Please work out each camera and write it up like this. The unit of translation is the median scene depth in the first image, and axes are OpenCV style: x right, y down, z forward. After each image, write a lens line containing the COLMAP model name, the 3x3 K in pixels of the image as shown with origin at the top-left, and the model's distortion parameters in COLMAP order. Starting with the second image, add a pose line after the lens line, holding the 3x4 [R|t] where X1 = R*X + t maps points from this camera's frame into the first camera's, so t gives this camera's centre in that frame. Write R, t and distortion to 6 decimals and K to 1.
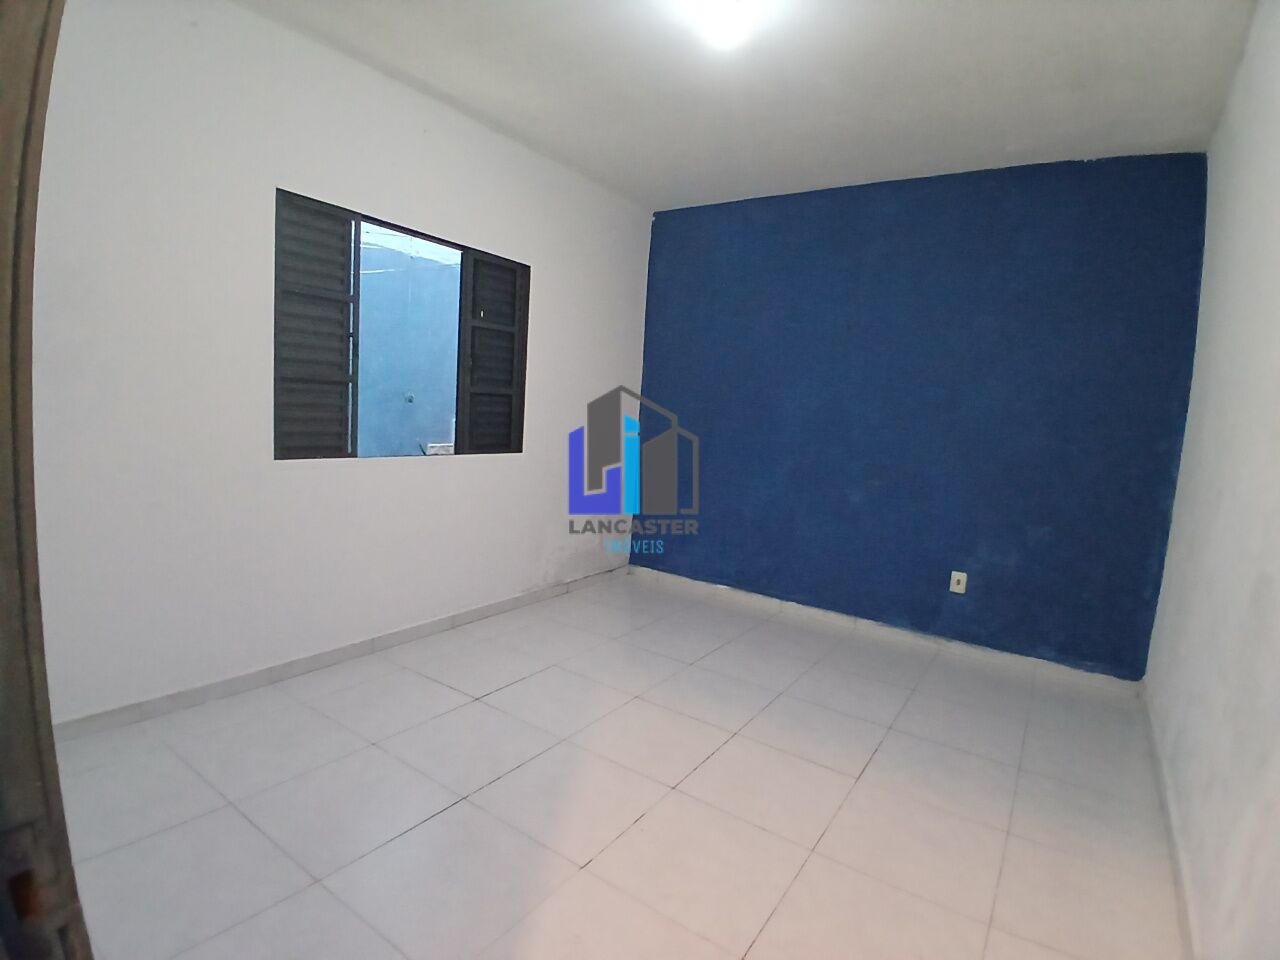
lens RADIAL K [[637.3, 0, 637.5], [0, 637.3, 476.3], [0, 0, 1]] dist [-0.013033, -0.031927]
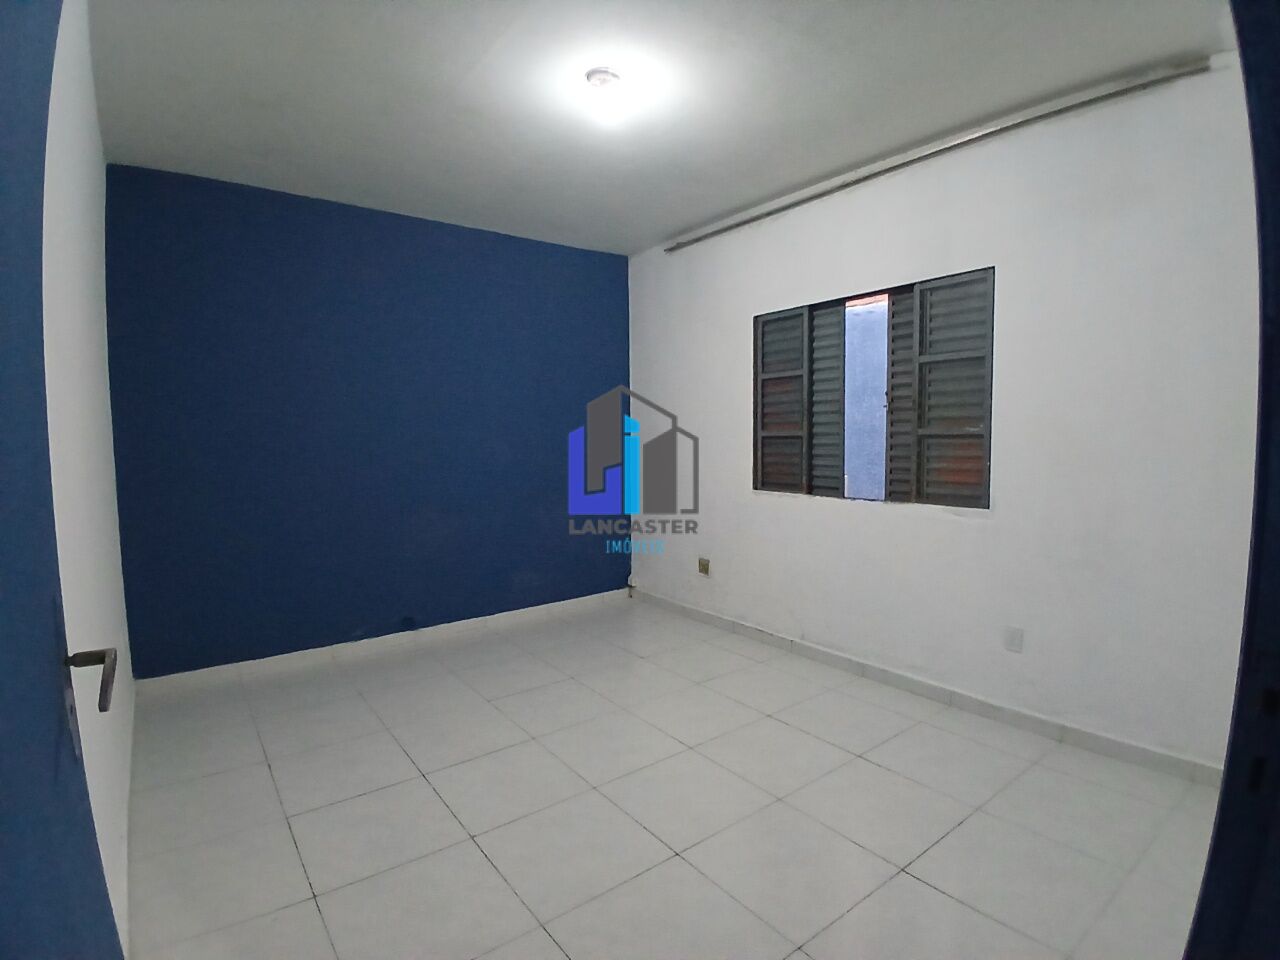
lens RADIAL K [[637.3, 0, 637.5], [0, 637.3, 476.3], [0, 0, 1]] dist [-0.013033, -0.031927]
pose [[-0.327734, -0.001441, -0.944769, 0.782937], [-0.107302, 0.993585, 0.035707, -0.068136], [0.938657, 0.113078, -0.325786, 0.992030]]
